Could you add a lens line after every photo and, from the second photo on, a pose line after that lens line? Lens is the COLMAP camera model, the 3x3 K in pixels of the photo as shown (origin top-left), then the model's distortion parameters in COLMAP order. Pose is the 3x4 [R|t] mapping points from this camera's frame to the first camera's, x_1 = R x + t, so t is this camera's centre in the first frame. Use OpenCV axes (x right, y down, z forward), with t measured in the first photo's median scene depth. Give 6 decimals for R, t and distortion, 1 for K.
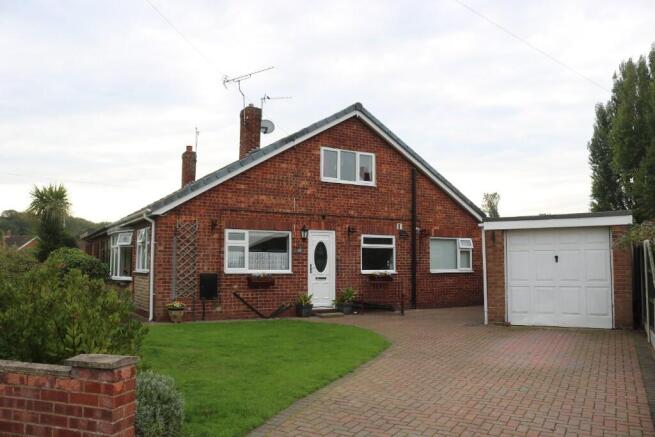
lens RADIAL K [[545.1, 0, 327.5], [0, 545.1, 218.5], [0, 0, 1]] dist [-0.091319, 0.004841]
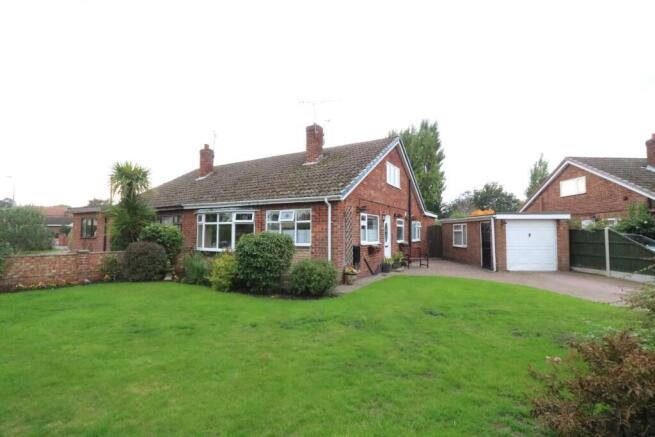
lens RADIAL K [[304.1, 0, 329.8], [0, 304.1, 215.8], [0, 0, 1]] dist [-0.010762, -0.000199]
pose [[0.859192, 0.030726, 0.510730, -0.612222], [-0.046877, 0.998724, 0.018777, 0.015505], [-0.509502, -0.040074, 0.859536, 0.358905]]
